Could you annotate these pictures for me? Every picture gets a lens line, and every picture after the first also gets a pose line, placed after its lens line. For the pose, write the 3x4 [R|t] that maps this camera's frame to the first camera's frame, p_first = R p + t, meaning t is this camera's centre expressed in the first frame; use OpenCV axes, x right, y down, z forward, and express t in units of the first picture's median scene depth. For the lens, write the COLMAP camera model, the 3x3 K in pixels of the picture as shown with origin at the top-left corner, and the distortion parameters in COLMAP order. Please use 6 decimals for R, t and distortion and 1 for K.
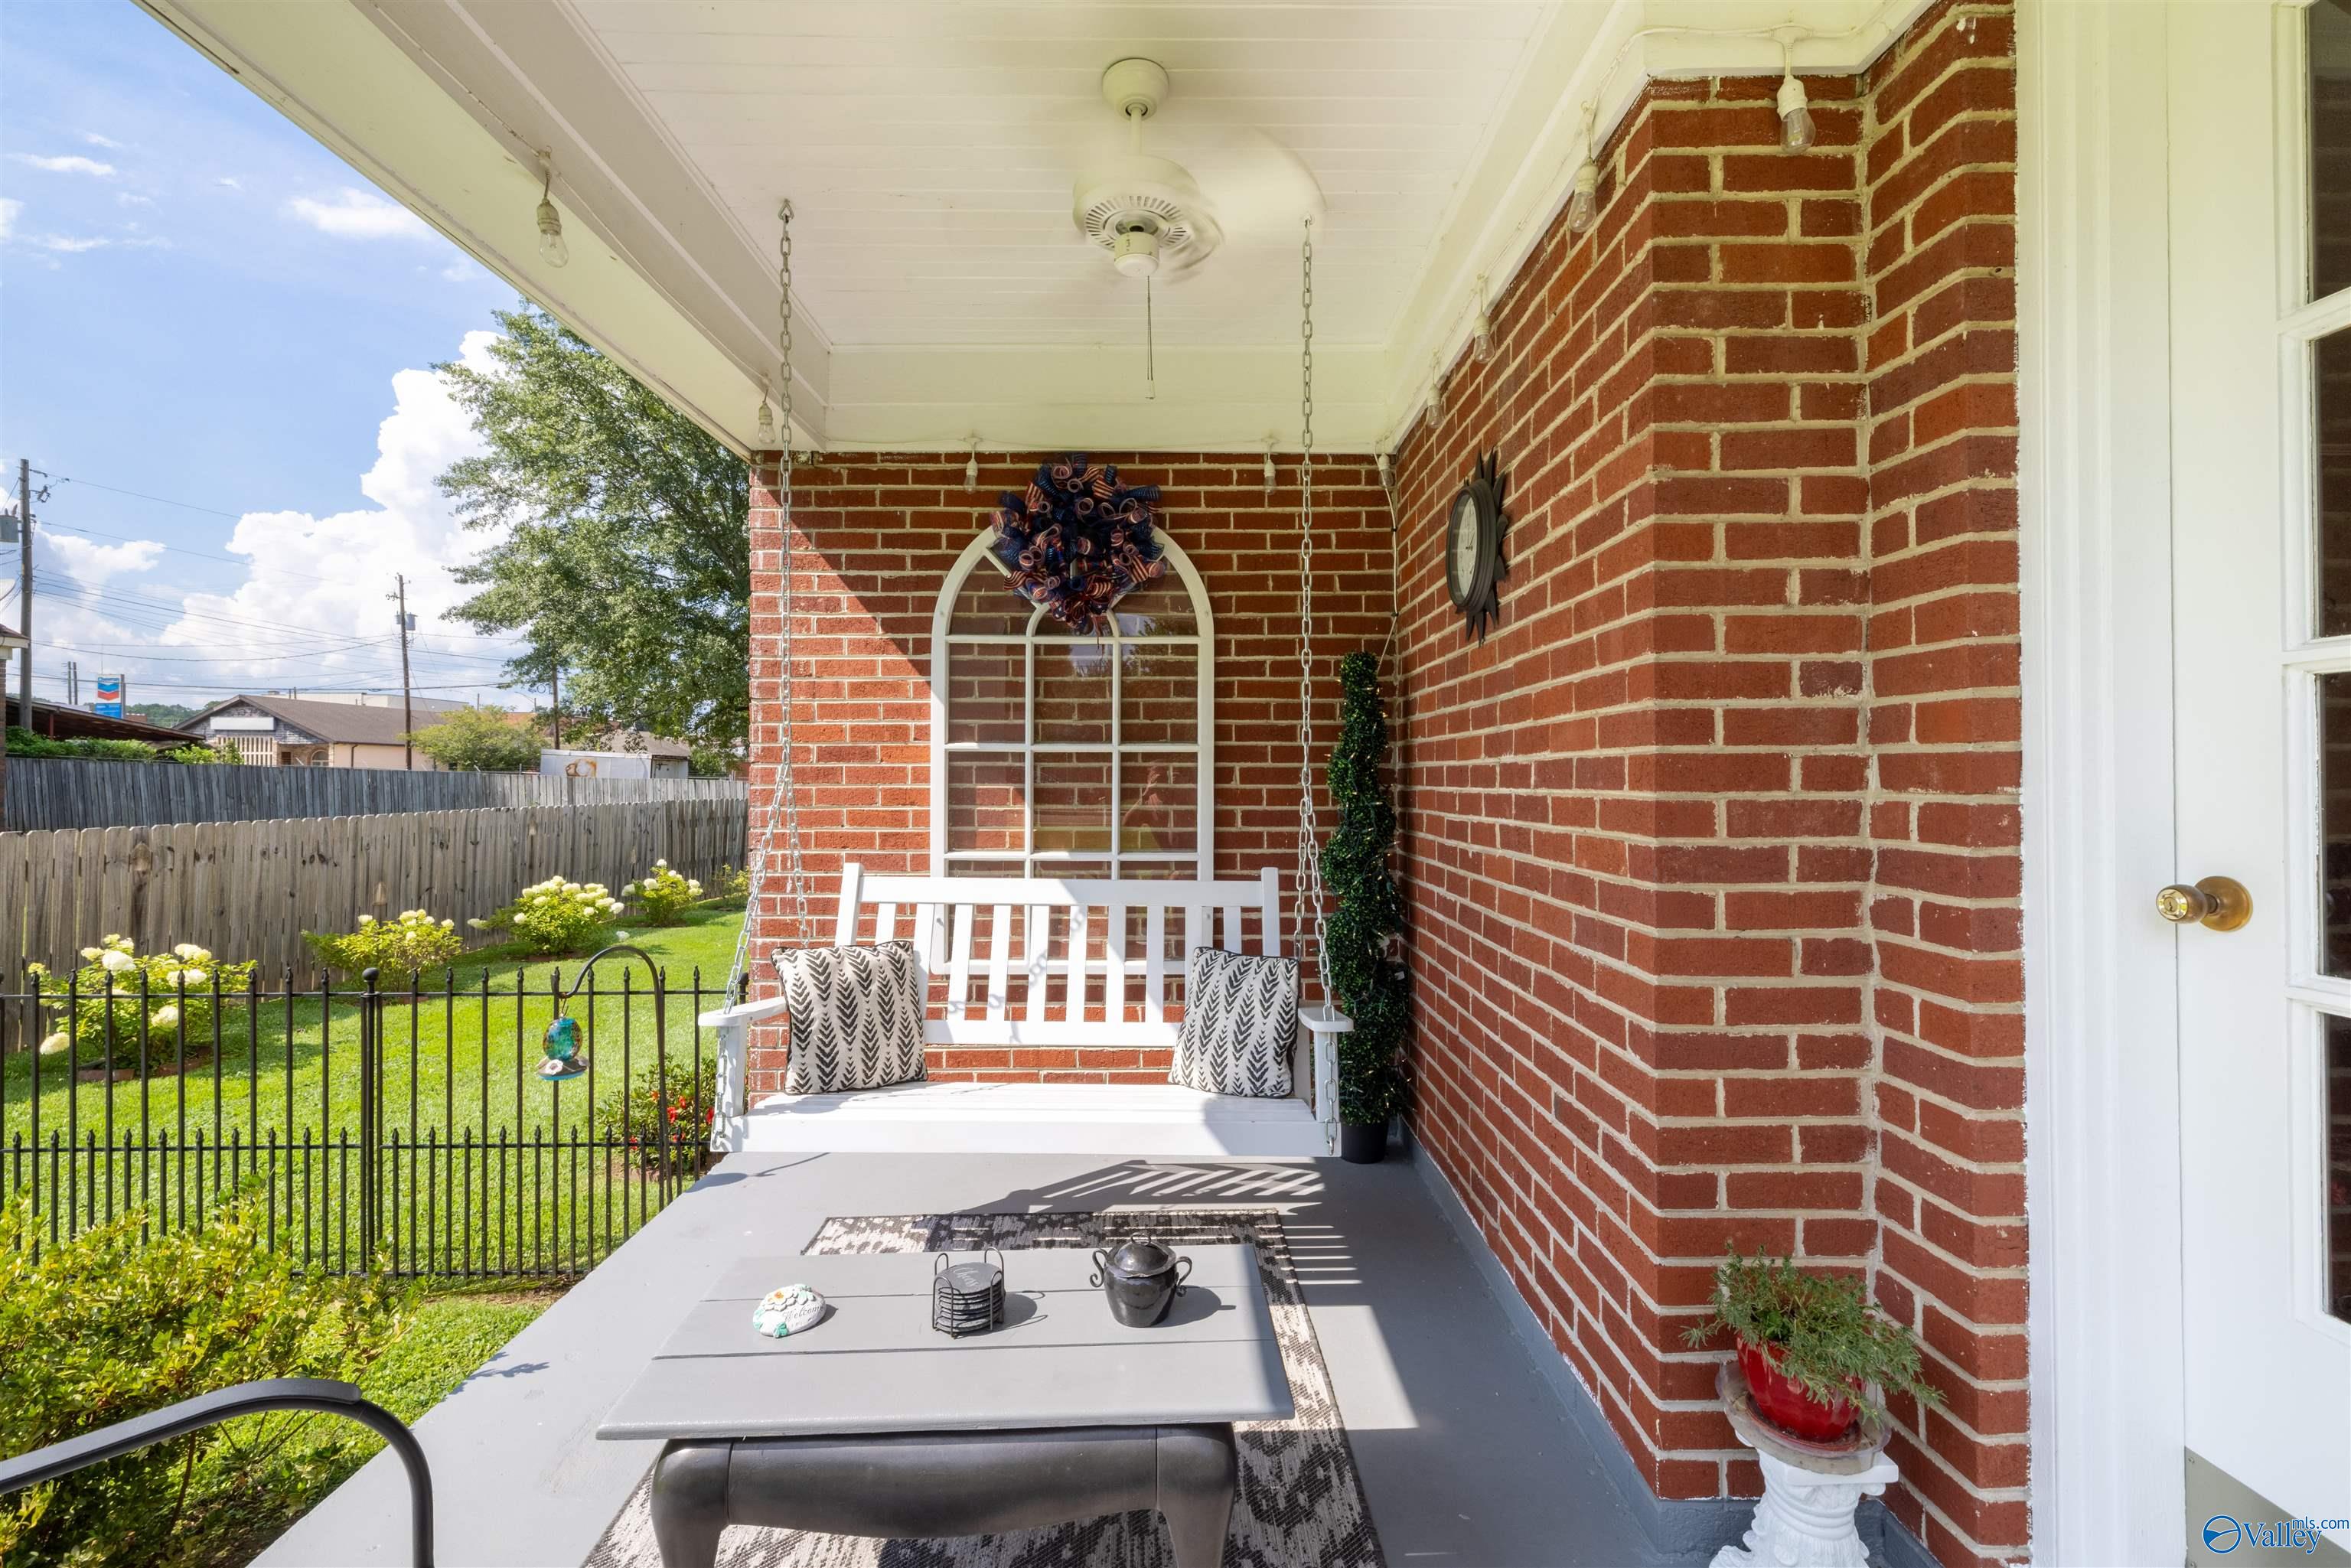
lens RADIAL K [[1005.0, 0, 1173.6], [0, 1005.0, 766.9], [0, 0, 1]] dist [0.006210, 0.000280]
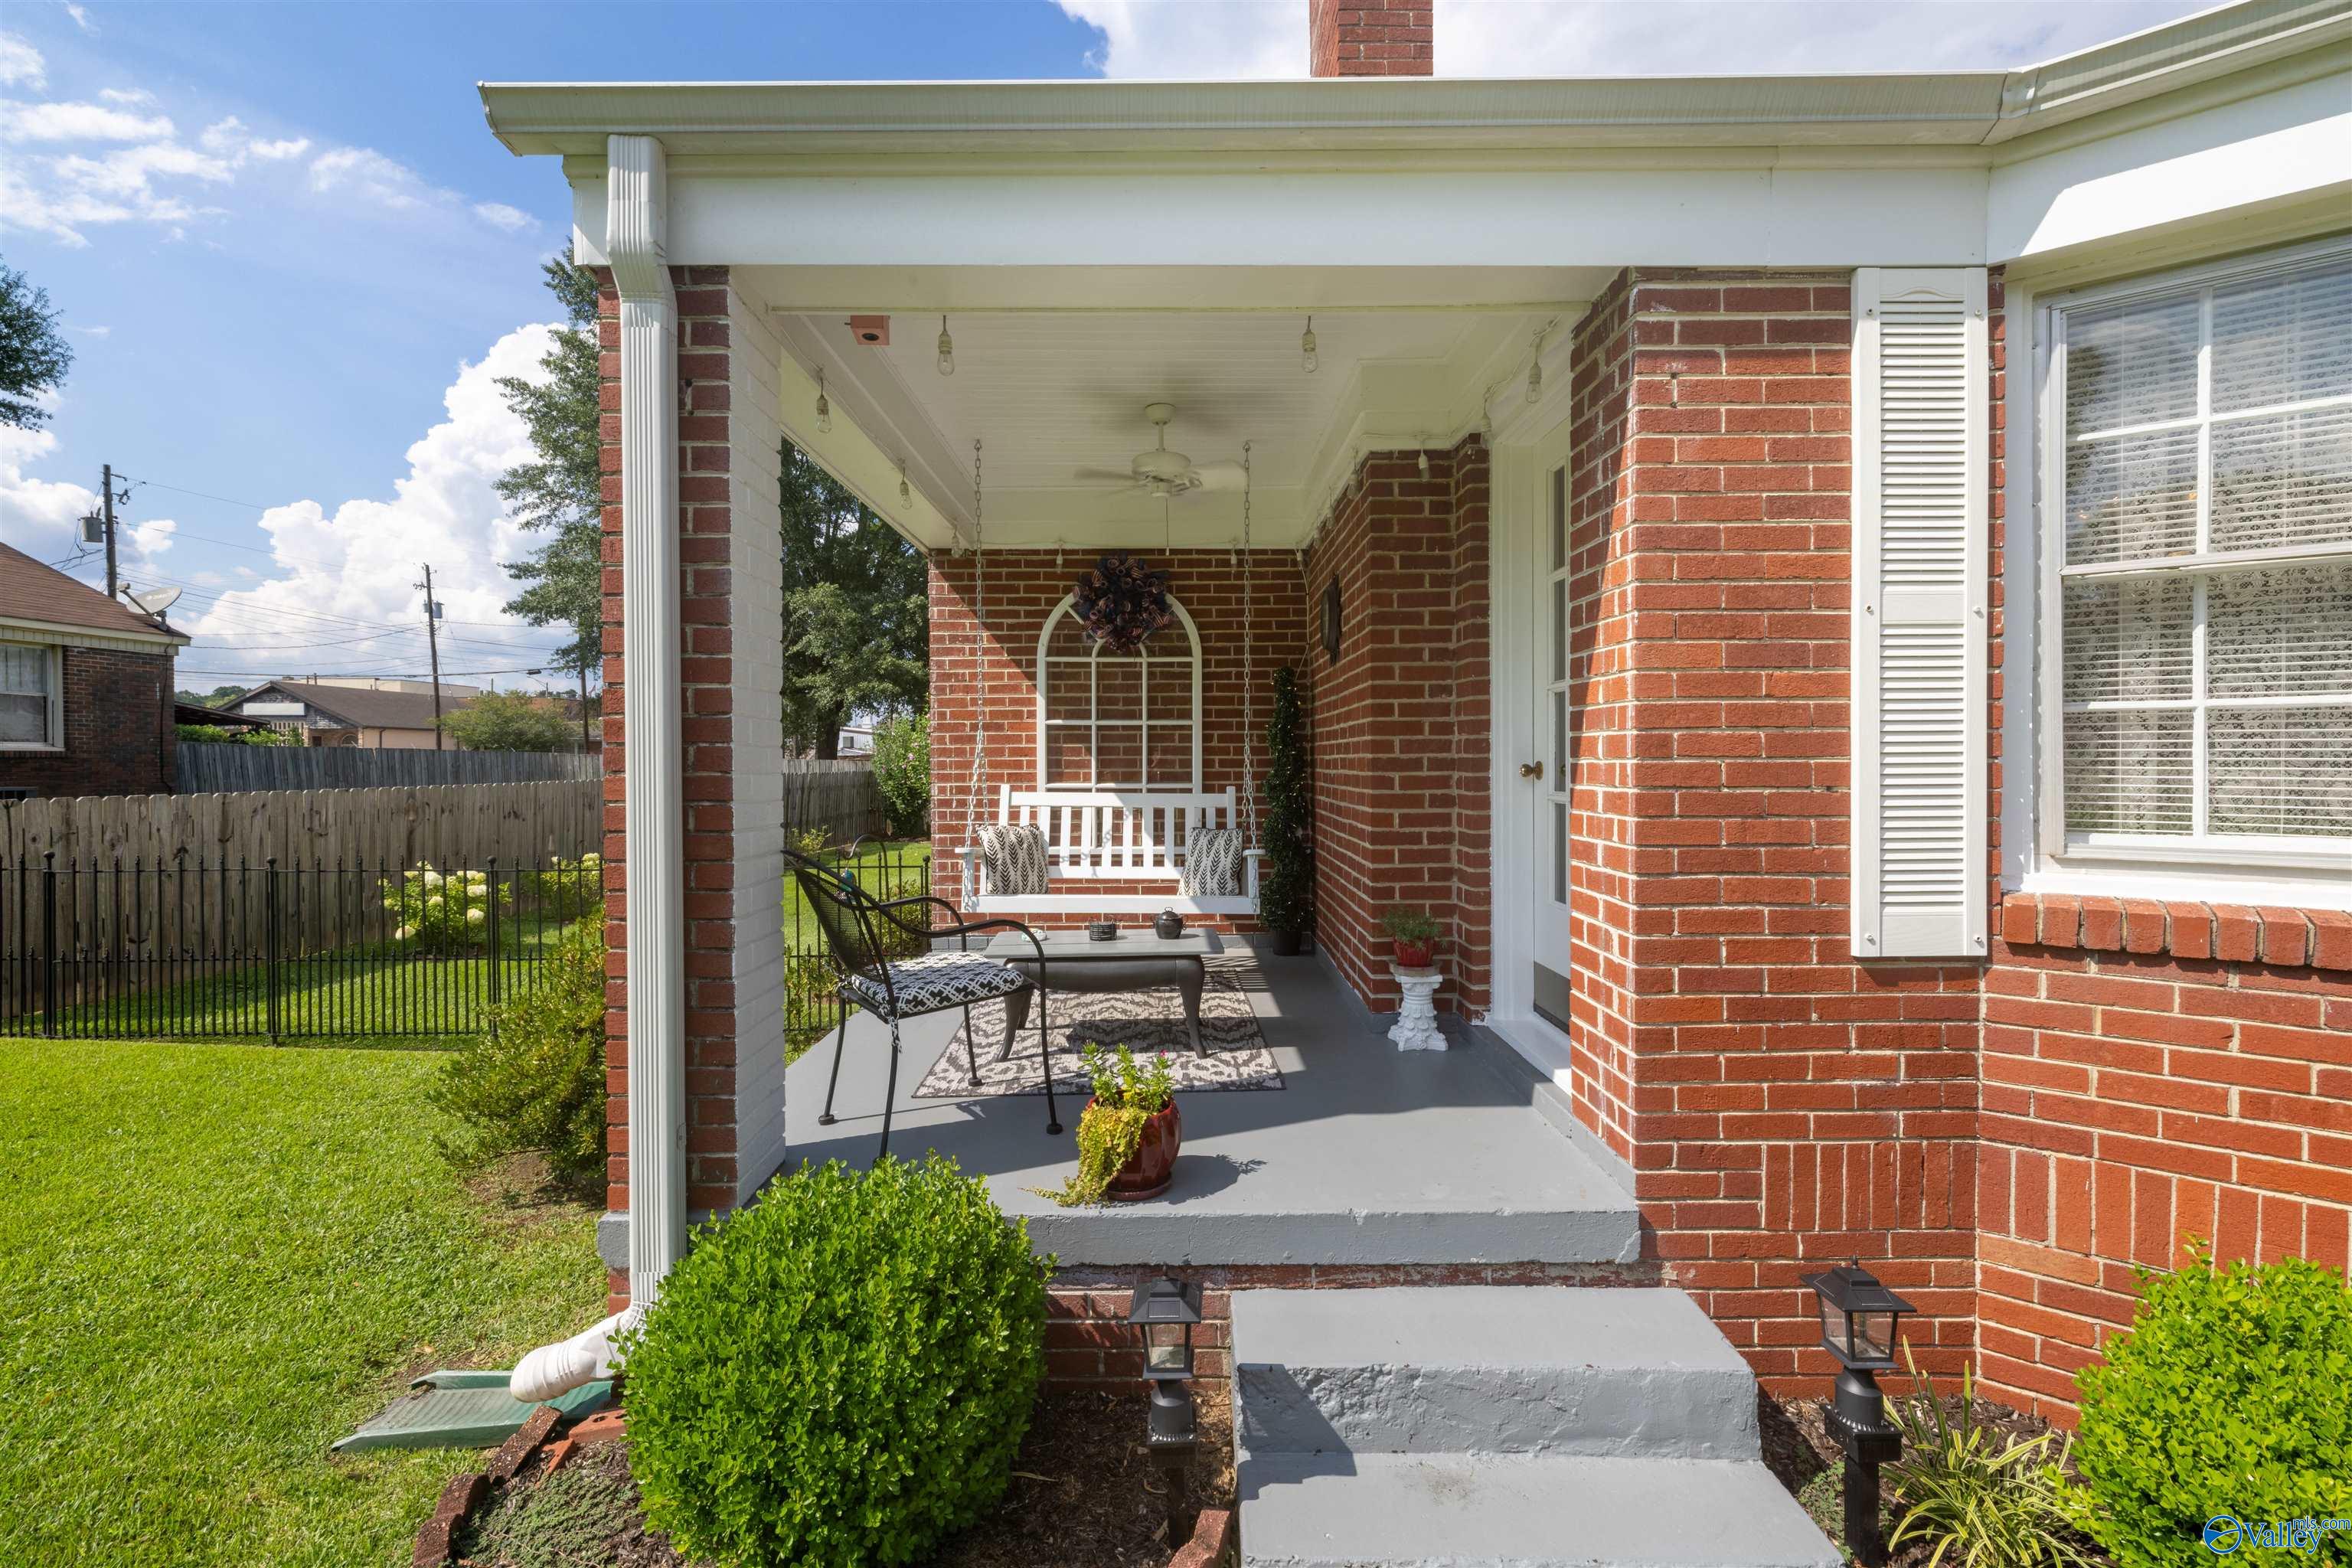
lens RADIAL K [[1017.2, 0, 1177.8], [0, 1017.2, 761.0], [0, 0, 1]] dist [0.001479, 0.000173]
pose [[0.999983, -0.004497, 0.003640, -0.007629], [0.004452, 0.999916, 0.012178, 0.025823], [-0.003695, -0.012162, 0.999919, -0.737326]]
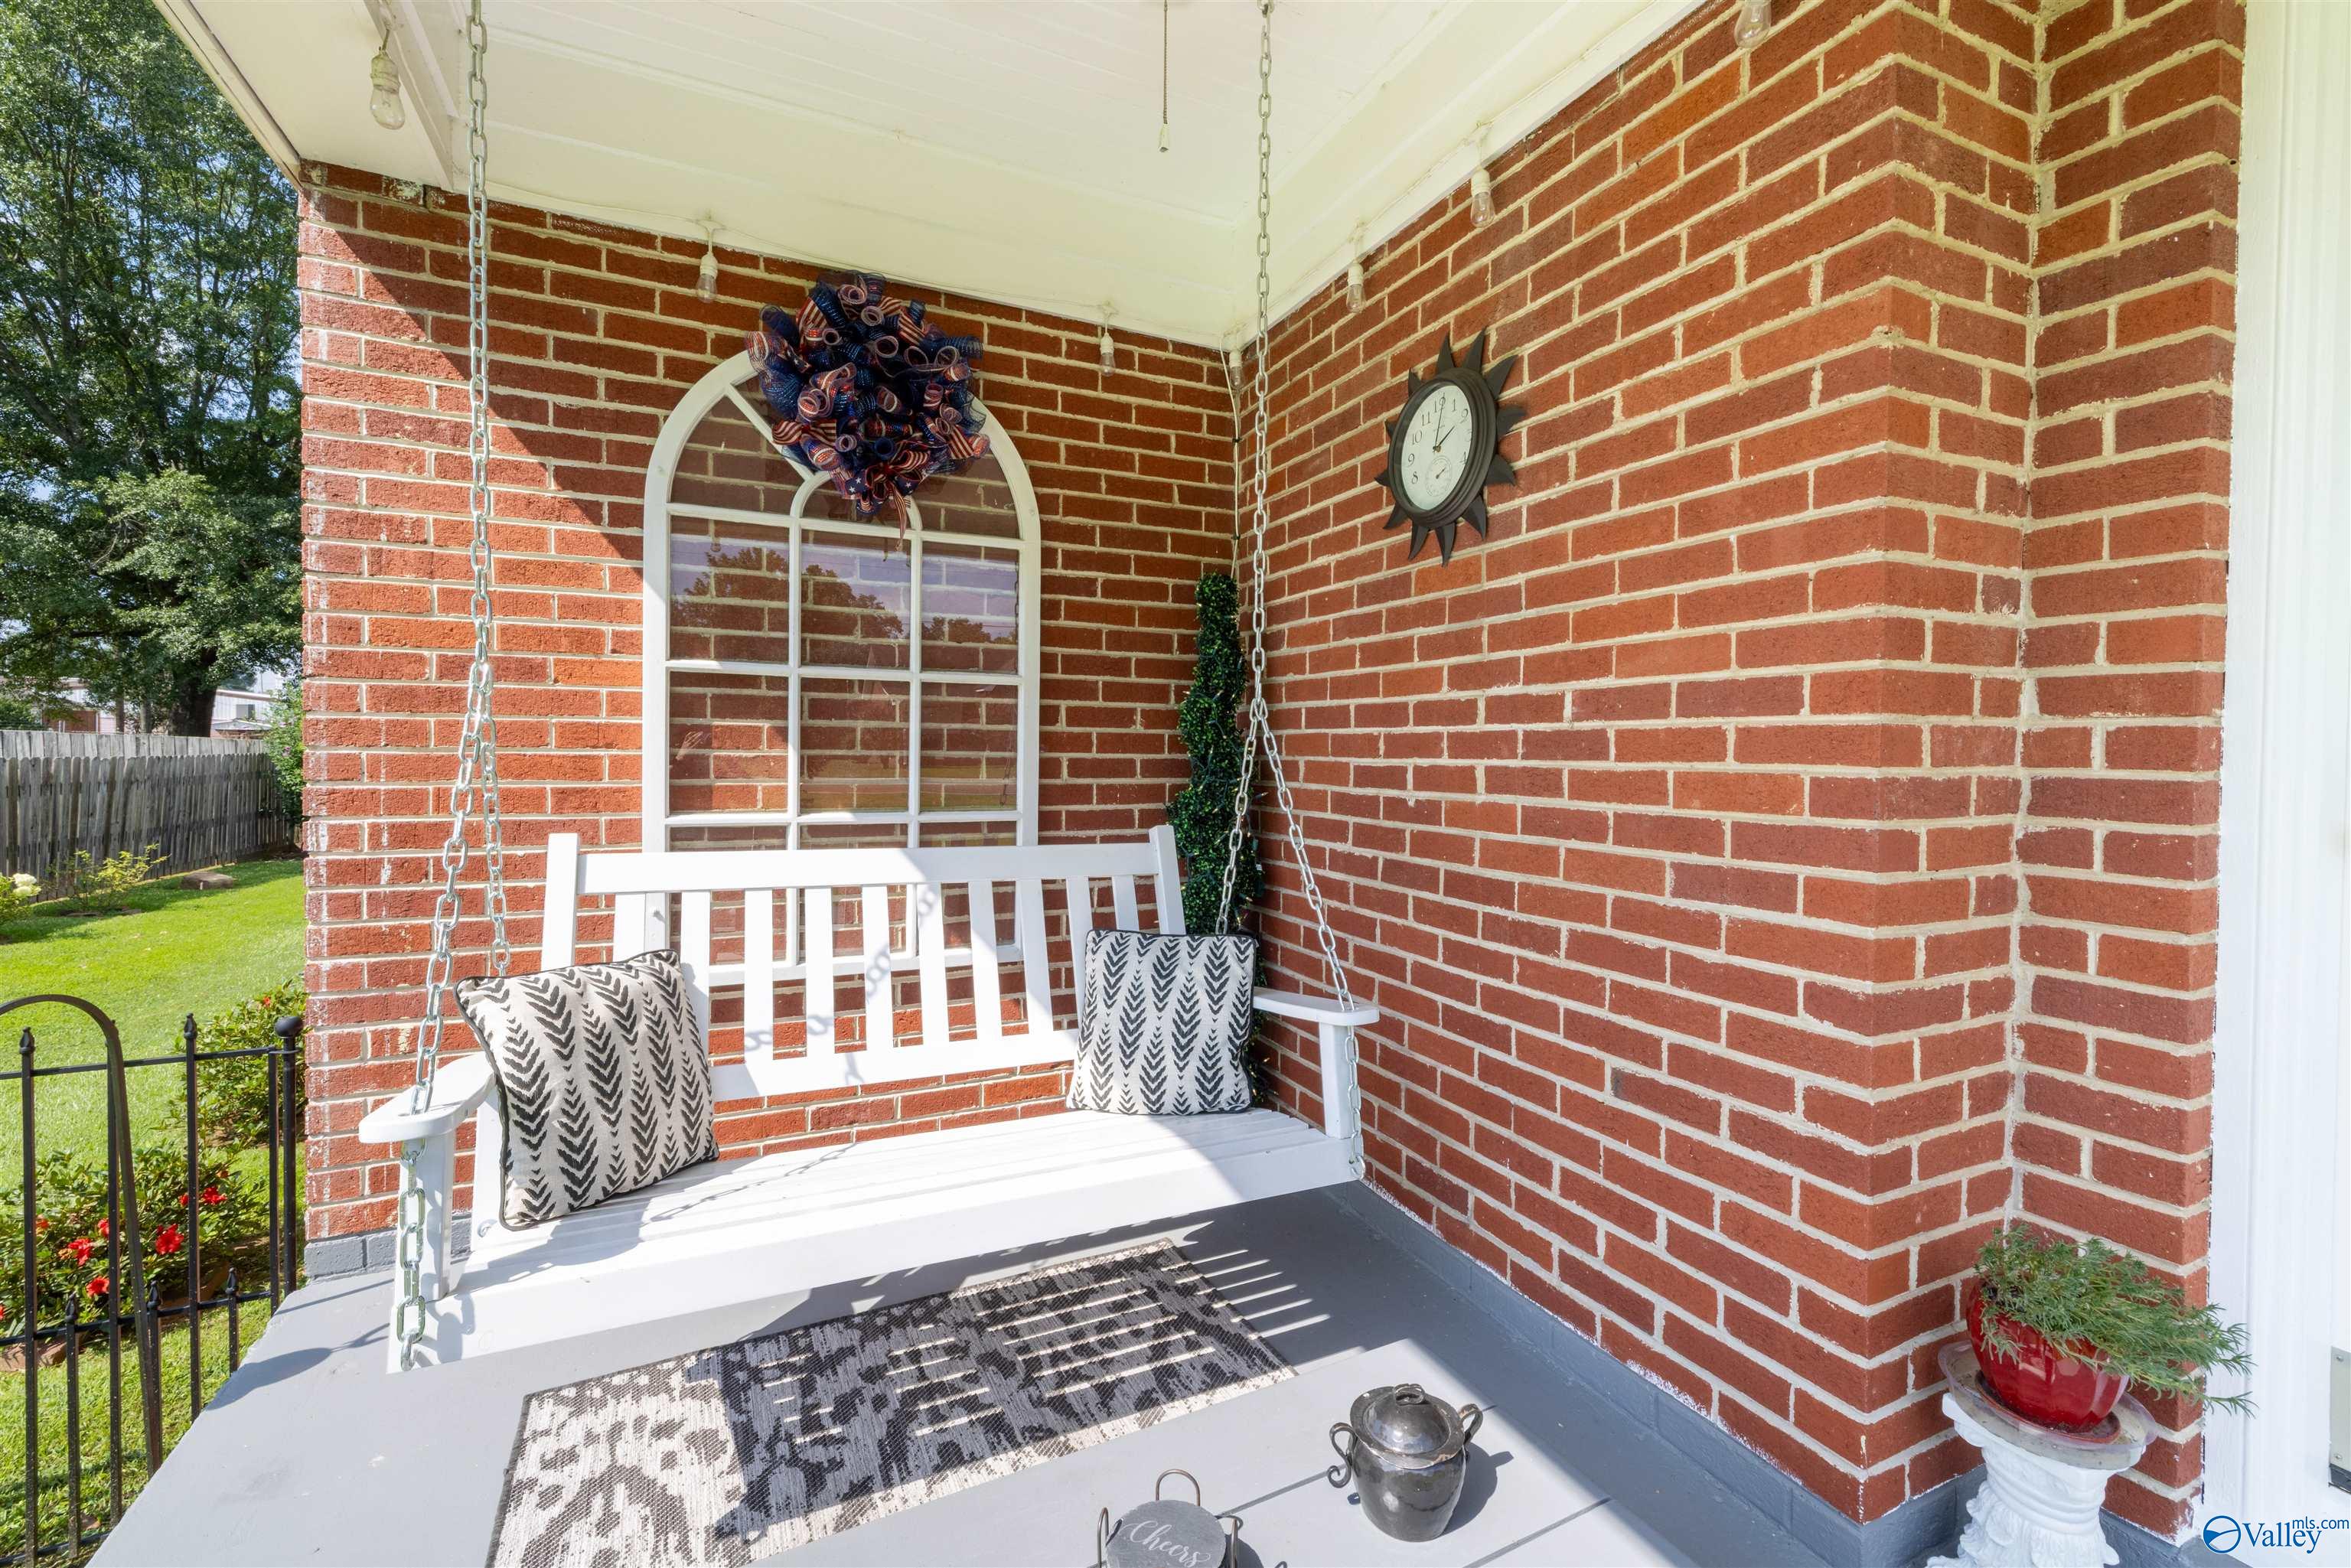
lens RADIAL K [[987.5, 0, 1174.1], [0, 987.5, 765.6], [0, 0, 1]] dist [-0.001484, 0.000643]
pose [[0.906629, 0.001950, 0.421924, -0.197371], [-0.014783, 0.999522, 0.027147, 0.026192], [-0.421669, -0.030850, 0.906225, 0.235421]]
